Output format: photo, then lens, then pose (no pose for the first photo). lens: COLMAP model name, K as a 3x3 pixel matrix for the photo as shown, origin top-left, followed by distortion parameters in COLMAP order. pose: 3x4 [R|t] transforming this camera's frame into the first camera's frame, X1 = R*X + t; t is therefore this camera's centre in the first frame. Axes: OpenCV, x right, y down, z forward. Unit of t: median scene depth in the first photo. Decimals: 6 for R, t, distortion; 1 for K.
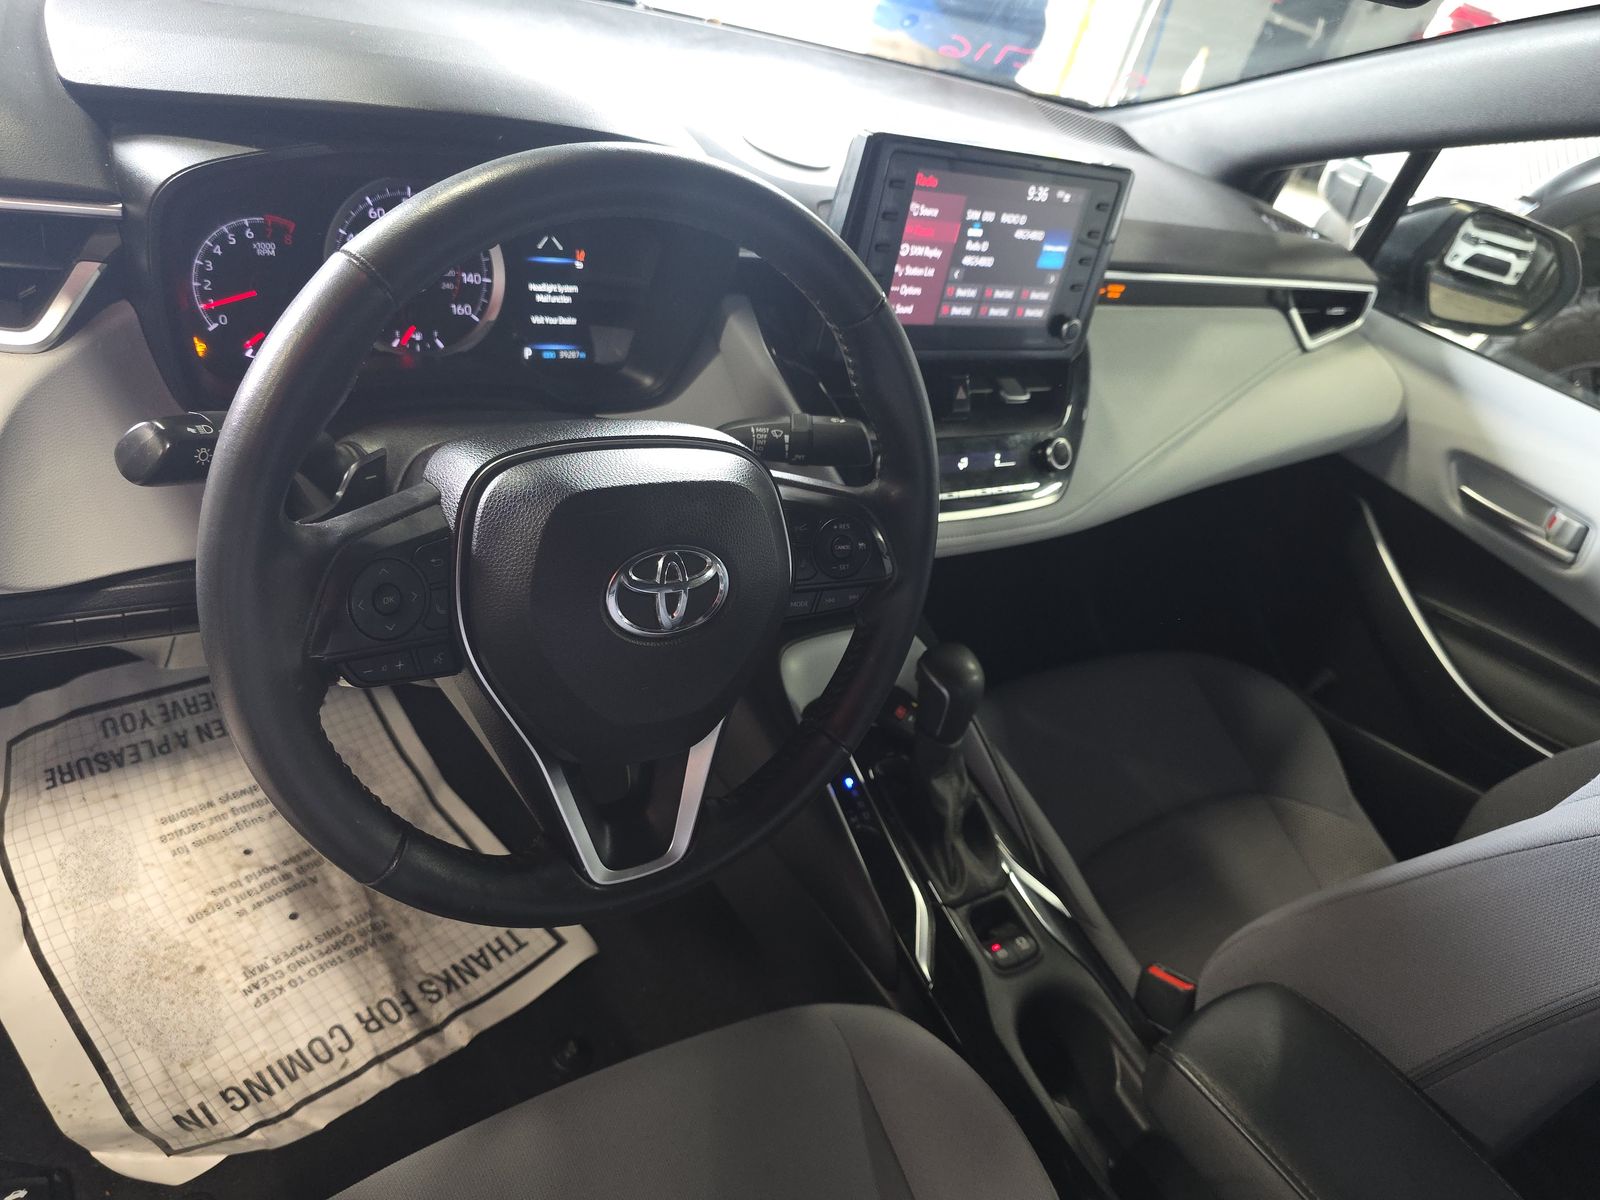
lens RADIAL K [[1080.5, 0, 790.4], [0, 1080.5, 617.6], [0, 0, 1]] dist [0.033005, -0.029084]
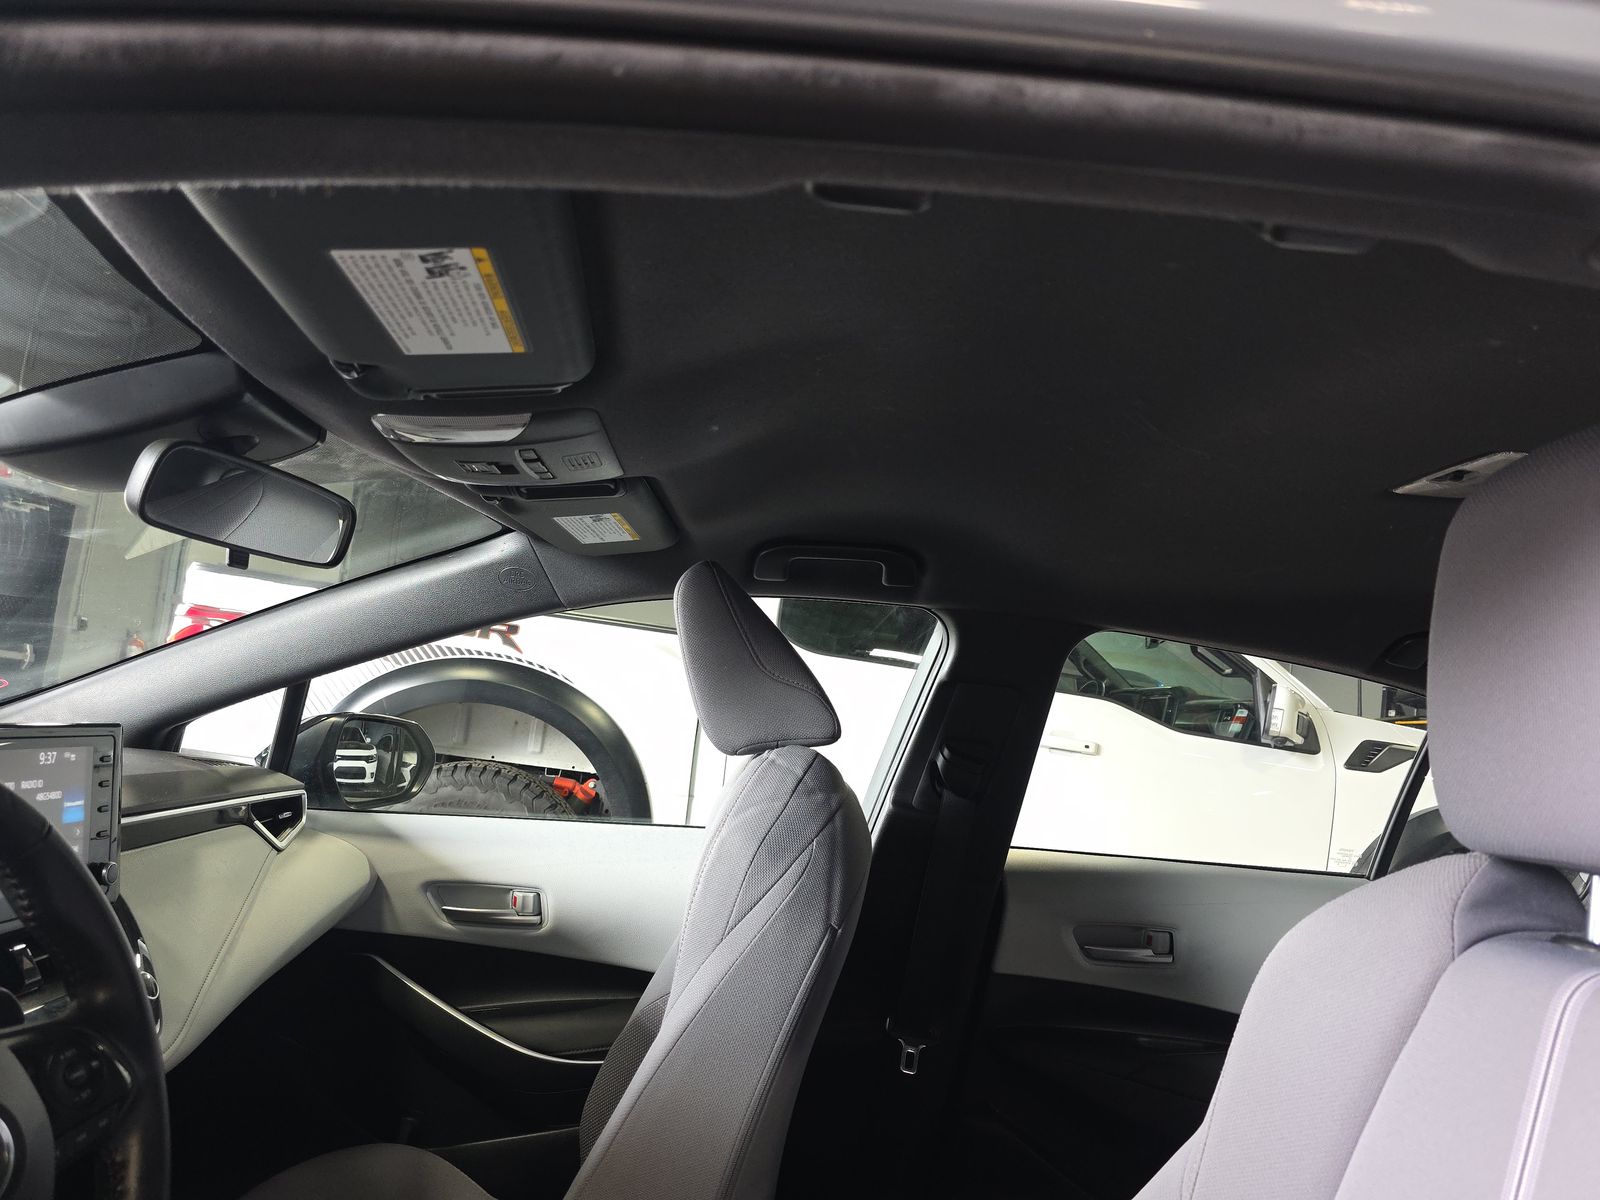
lens RADIAL K [[1080.5, 0, 795.9], [0, 1080.5, 609.3], [0, 0, 1]] dist [0.033005, -0.029084]
pose [[0.510165, -0.120105, 0.851650, -0.228432], [0.521426, 0.830668, -0.195204, 0.058922], [-0.683993, 0.543659, 0.486404, -0.068645]]
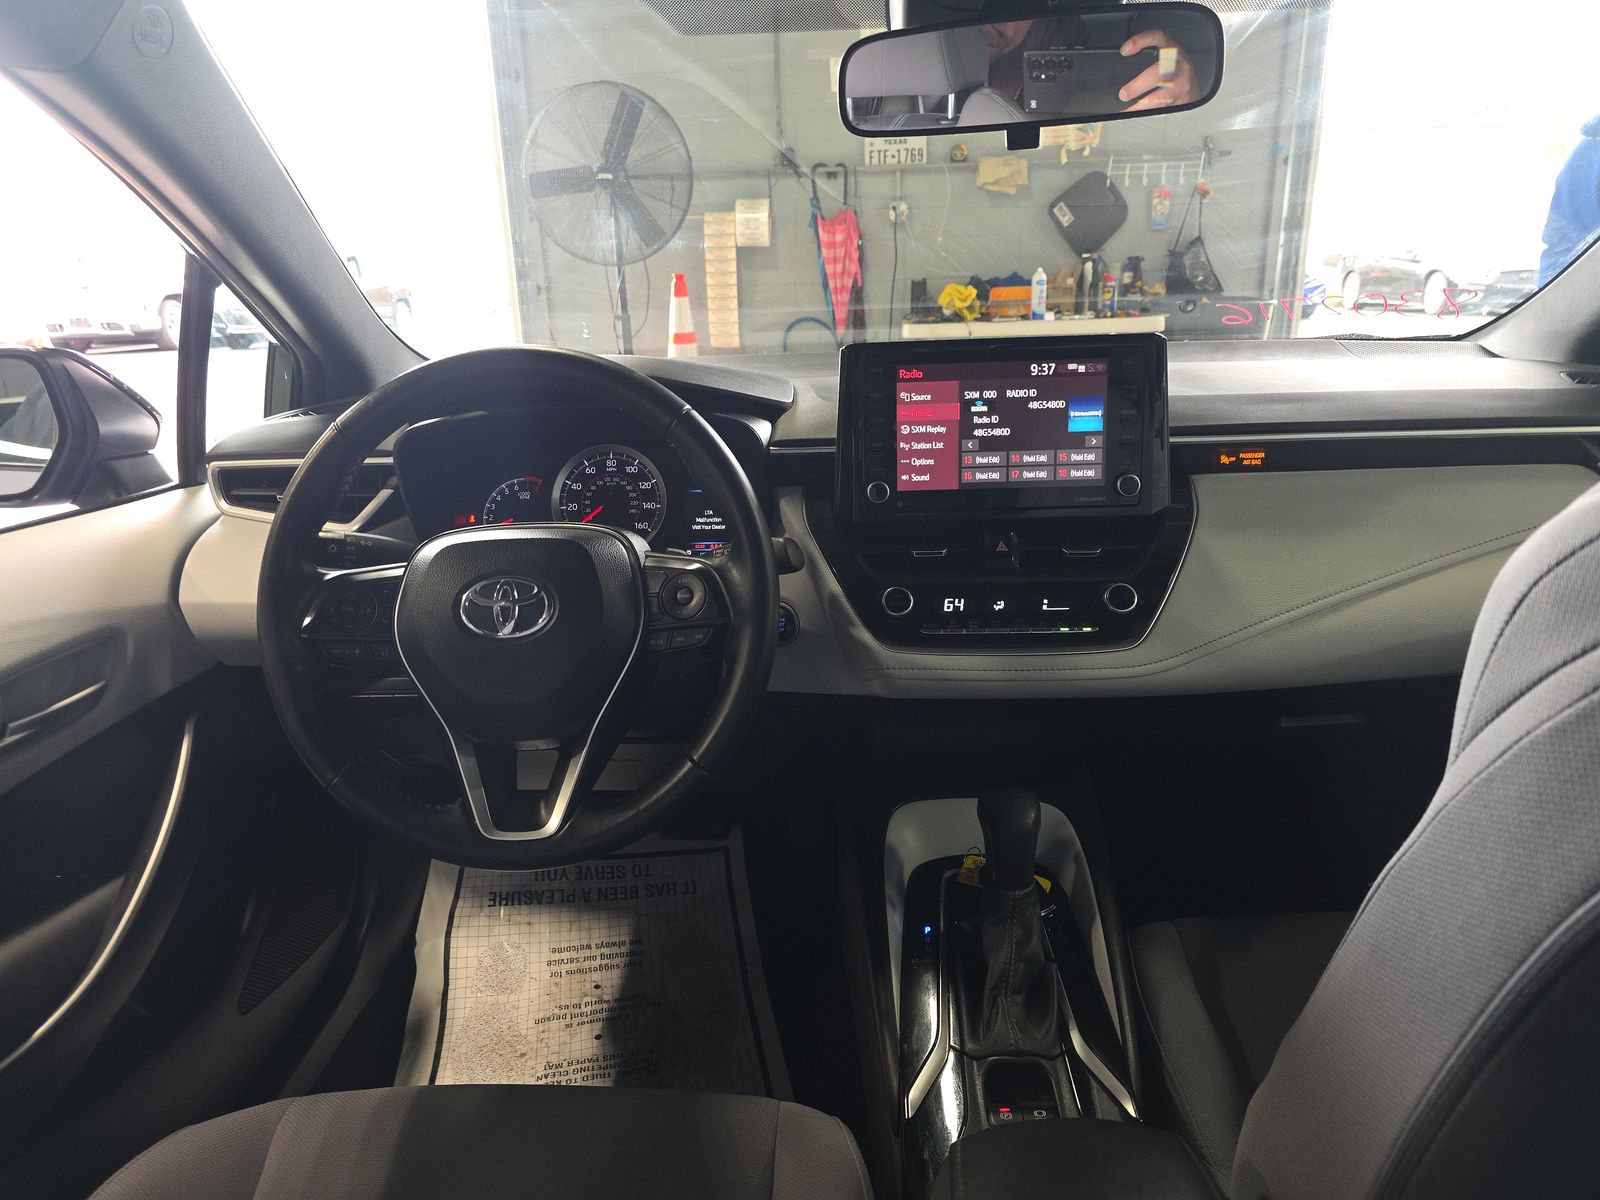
lens RADIAL K [[1080.5, 0, 794.4], [0, 1080.5, 602.0], [0, 0, 1]] dist [0.033005, -0.029084]
pose [[0.774908, -0.104901, -0.623308, 0.572656], [-0.141549, 0.932286, -0.332877, 0.204522], [0.616021, 0.346178, 0.707587, 0.095339]]
